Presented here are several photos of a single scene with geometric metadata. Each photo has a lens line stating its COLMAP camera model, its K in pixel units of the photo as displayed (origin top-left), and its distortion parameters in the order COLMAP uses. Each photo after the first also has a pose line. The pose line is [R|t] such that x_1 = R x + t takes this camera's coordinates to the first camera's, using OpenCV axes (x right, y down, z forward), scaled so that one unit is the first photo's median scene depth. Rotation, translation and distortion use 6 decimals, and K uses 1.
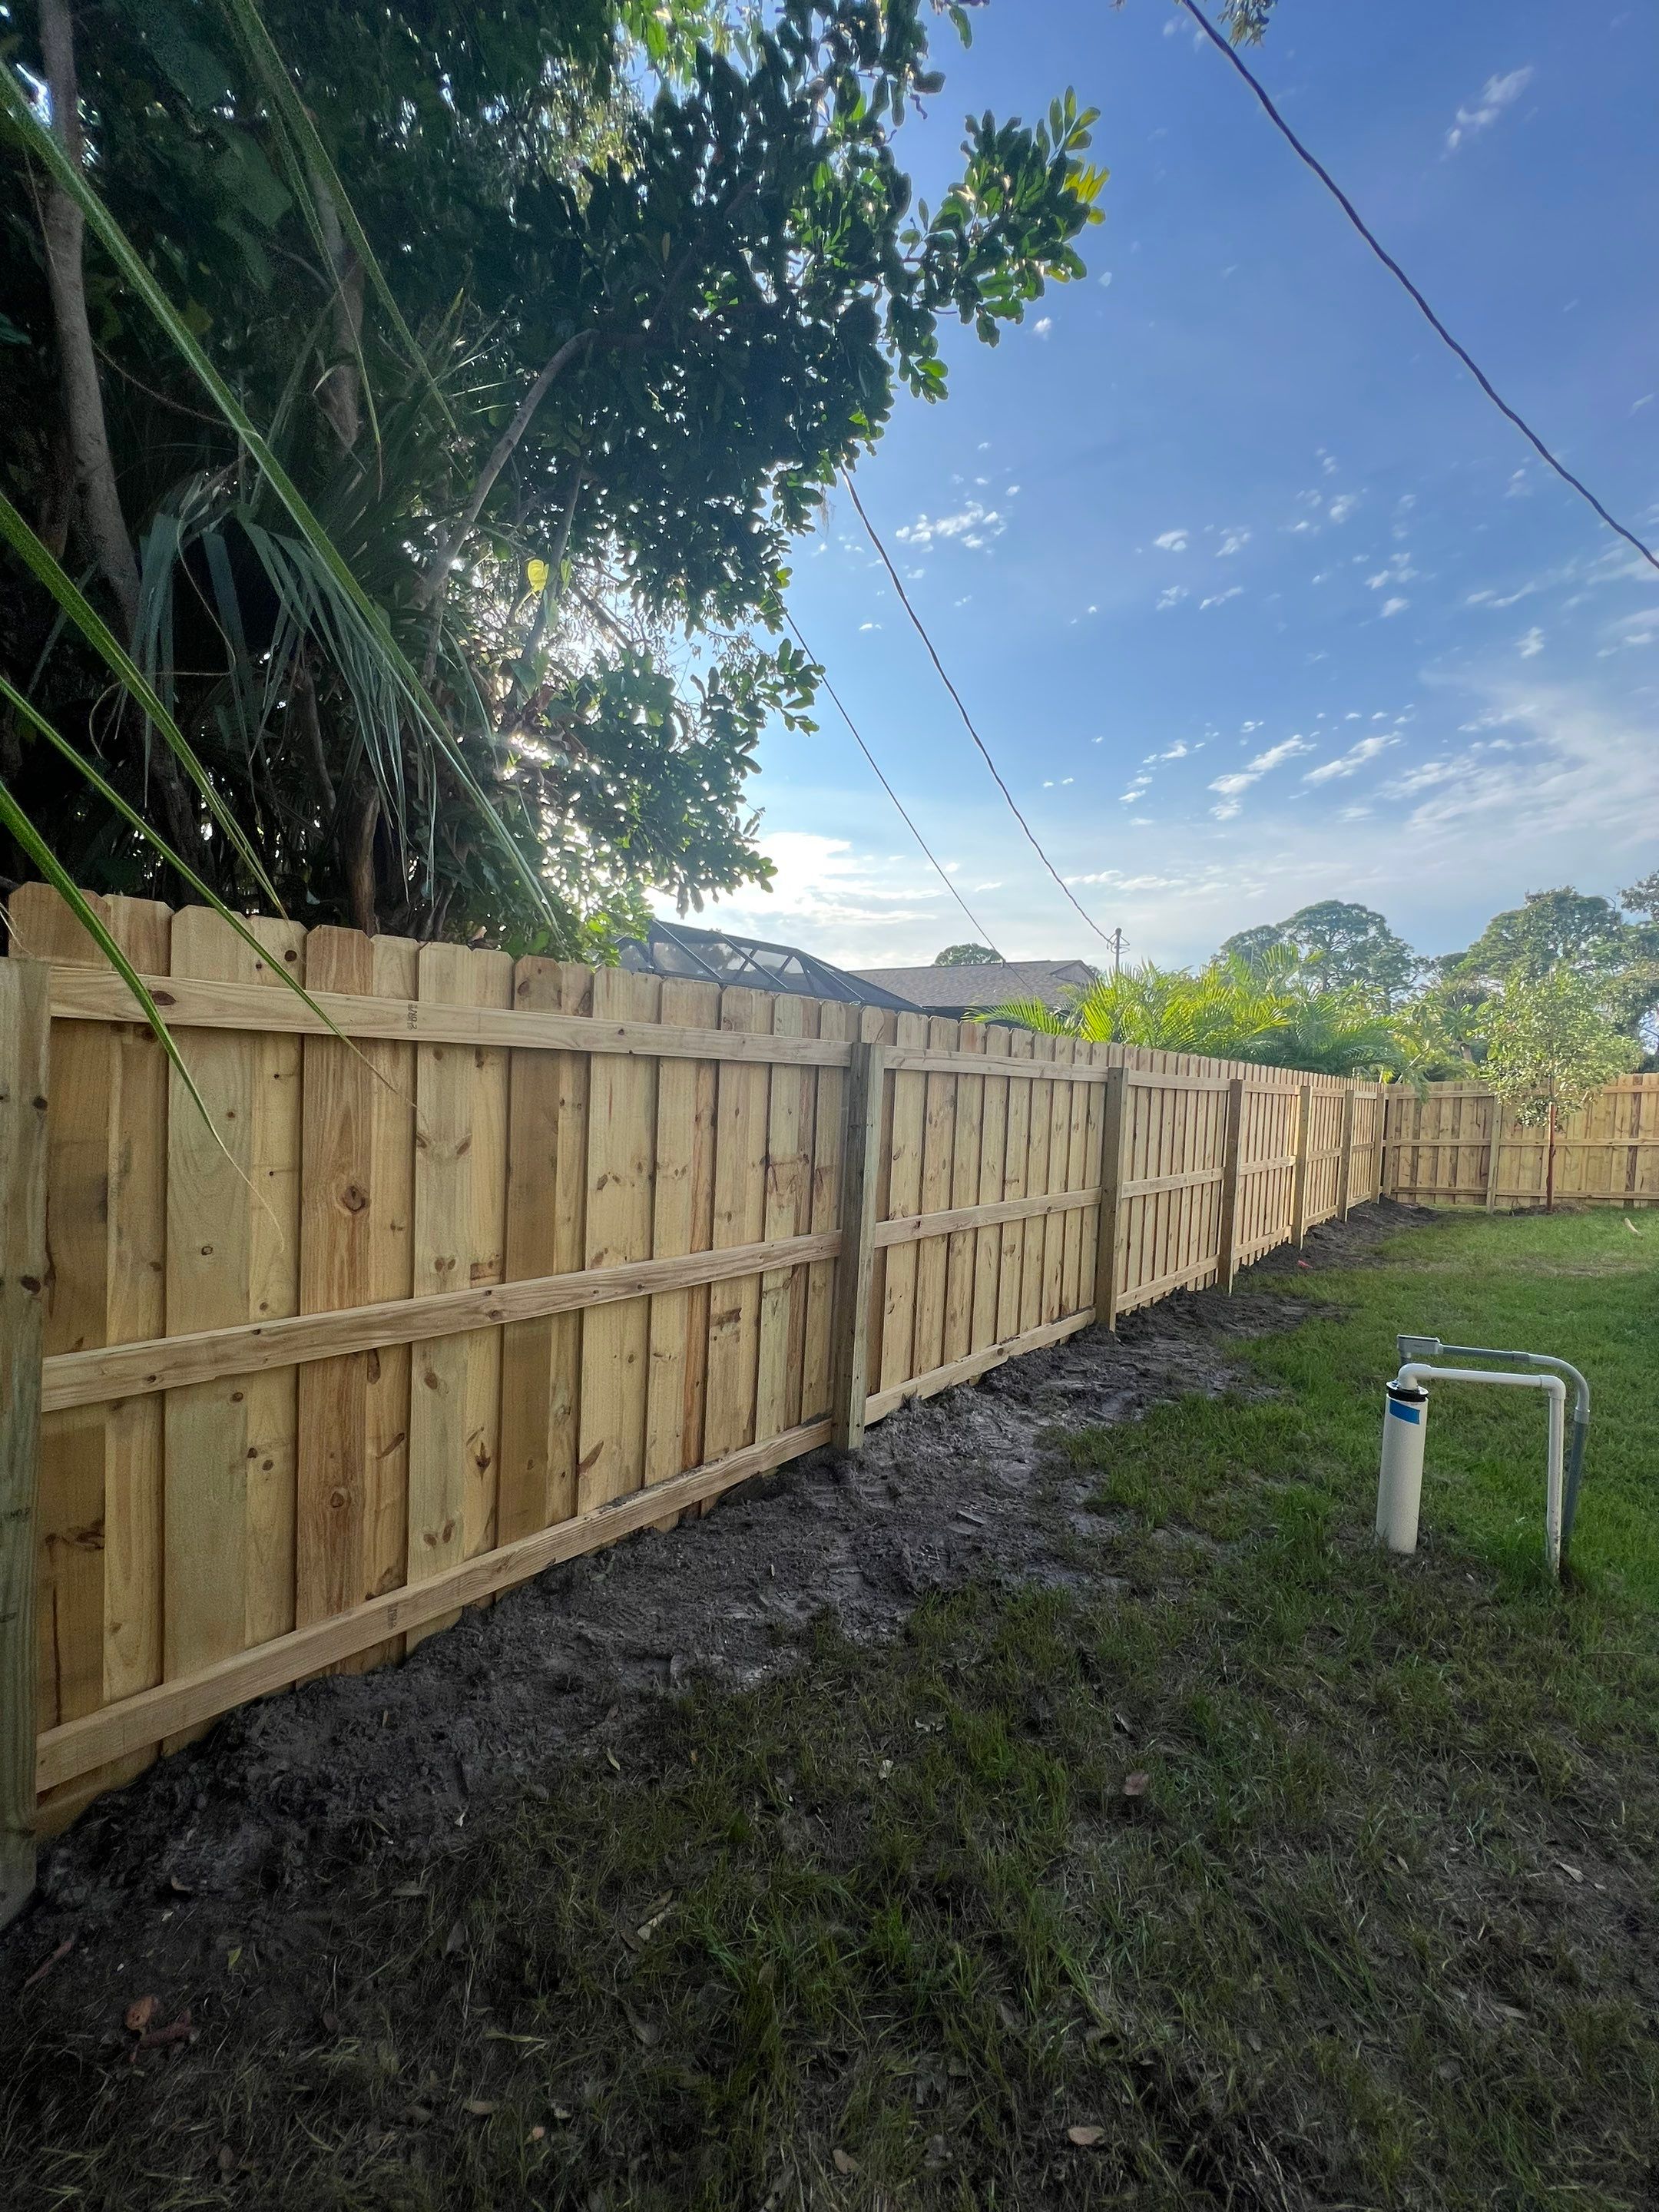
lens RADIAL K [[878.3, 0, 829.5], [0, 878.3, 1106.0], [0, 0, 1]] dist [-0.031670, 0.016542]
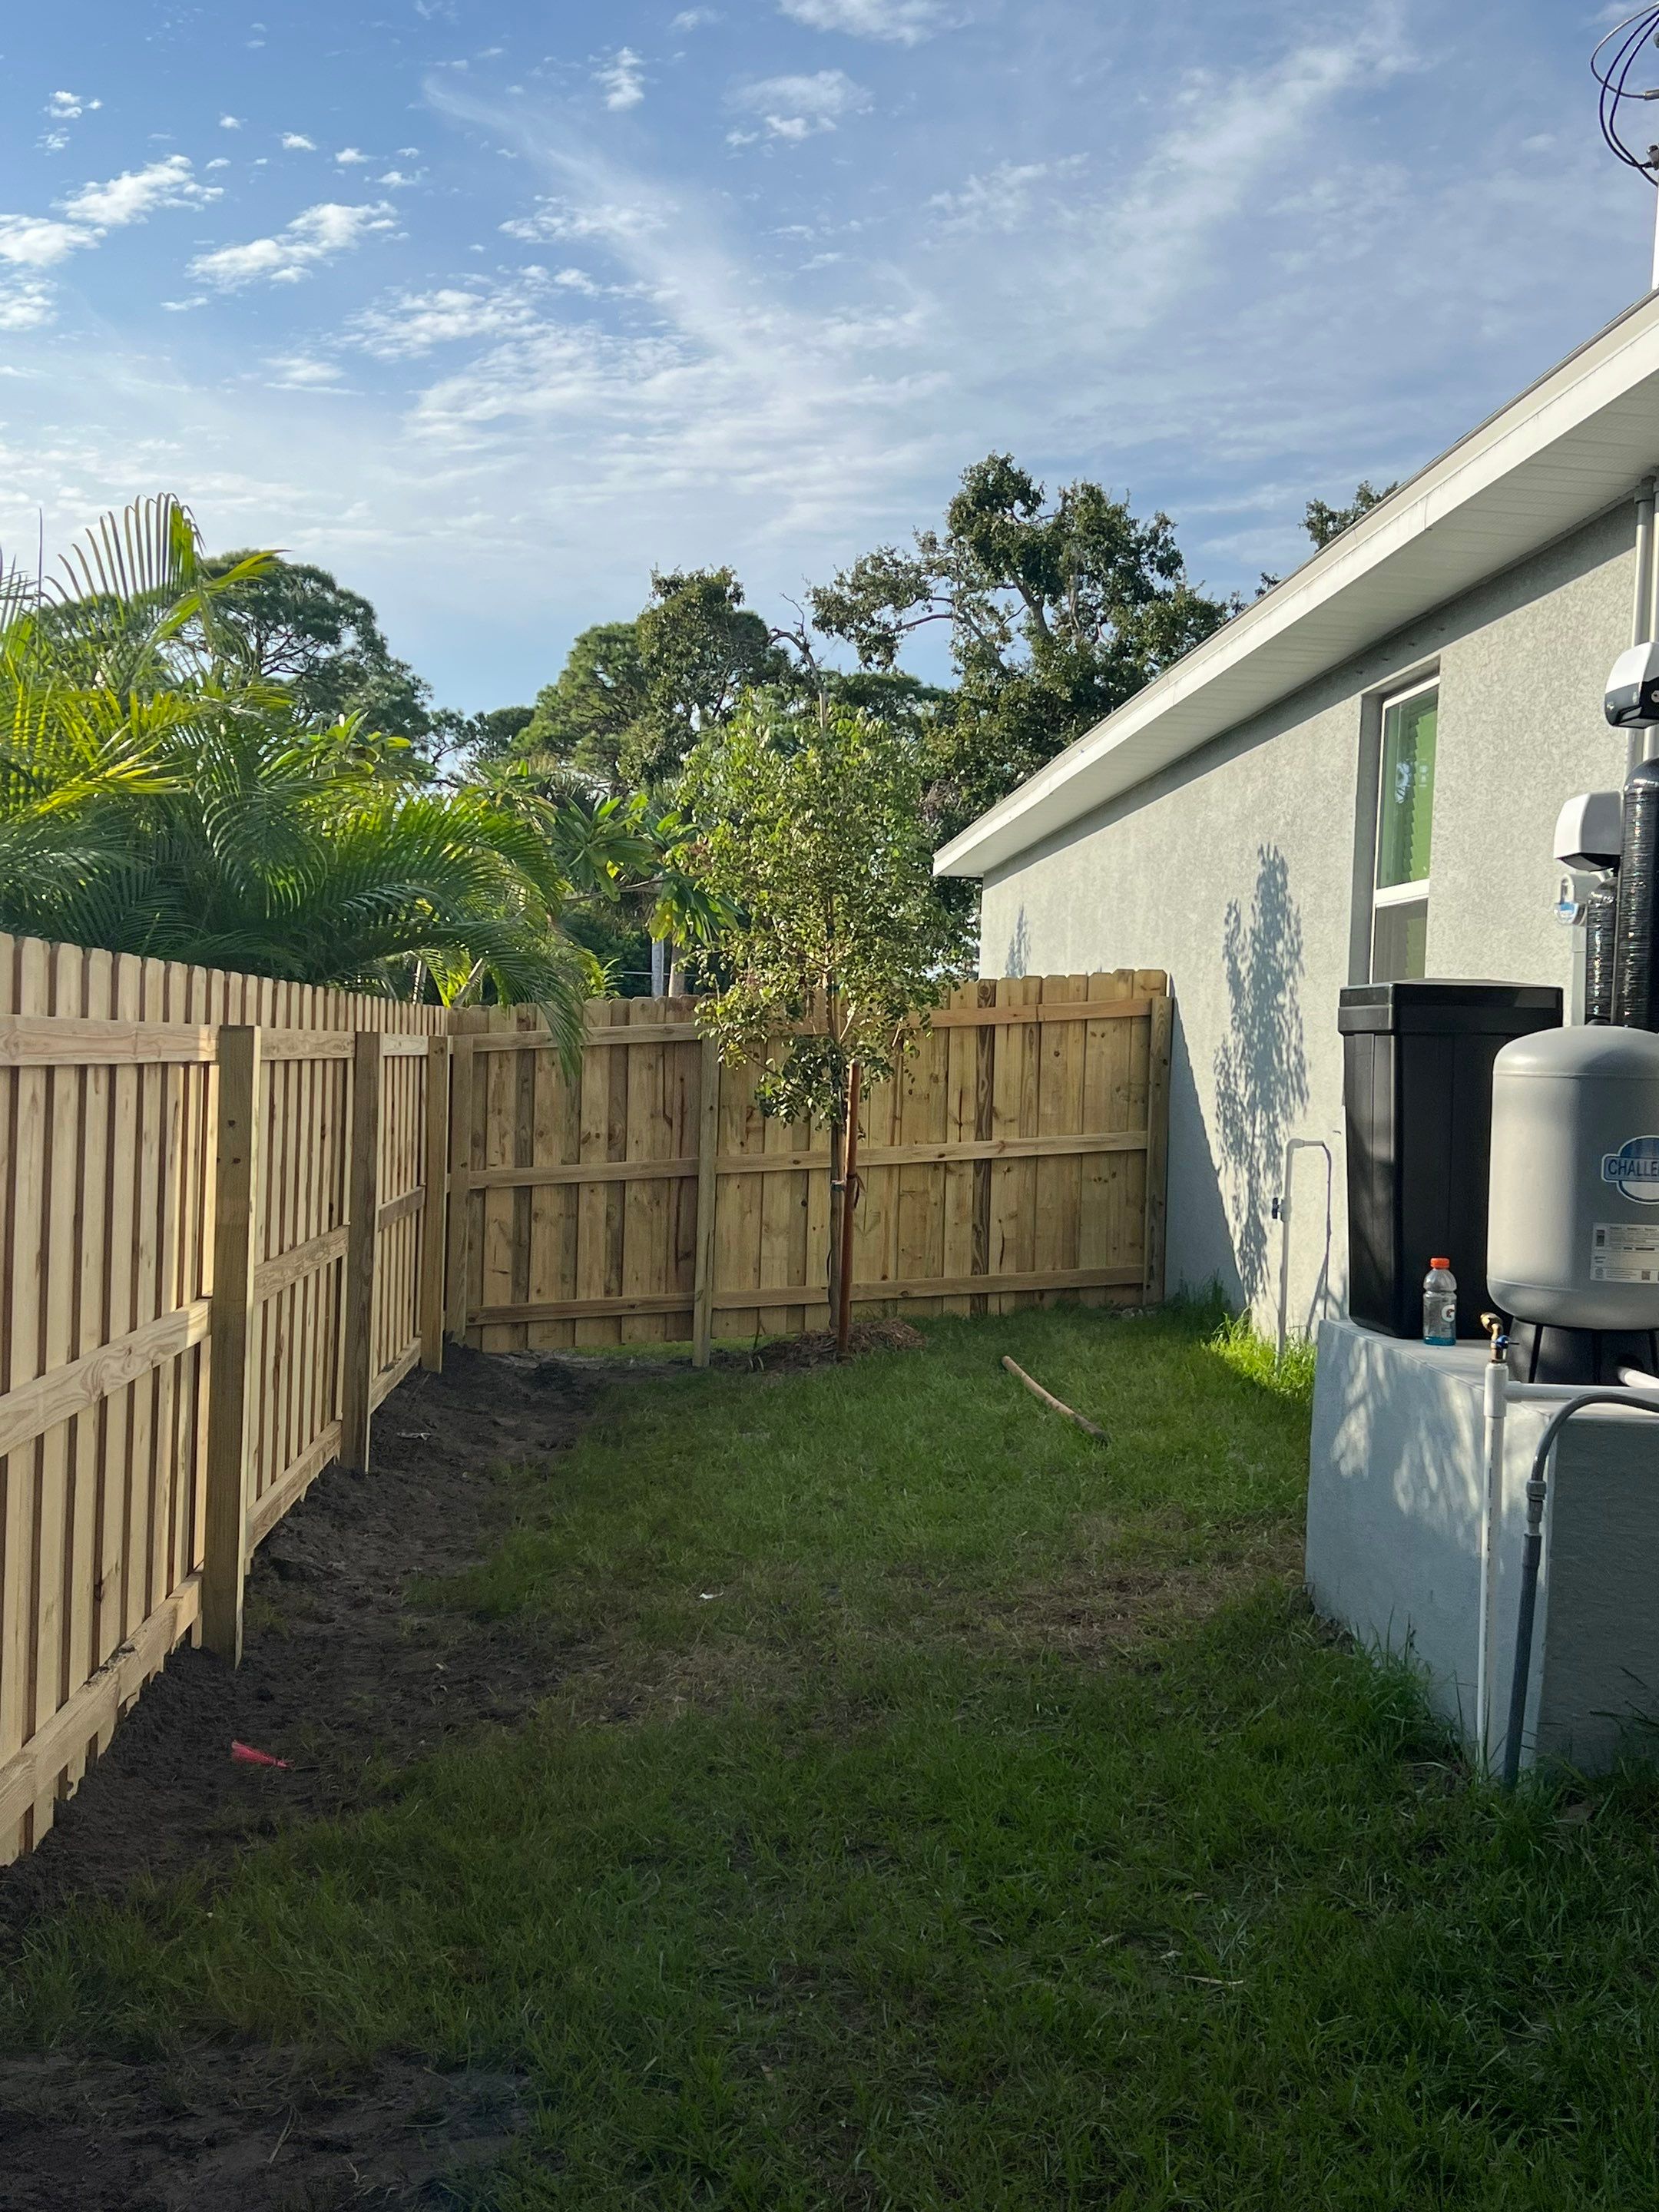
lens RADIAL K [[2255.3, 0, 829.5], [0, 2255.3, 1106.0], [0, 0, 1]] dist [-0.008238, -0.021896]
pose [[0.721165, -0.036412, 0.691806, 0.144905], [0.020475, 0.999302, 0.031253, -0.011692], [-0.692461, -0.008374, 0.721407, 0.272558]]
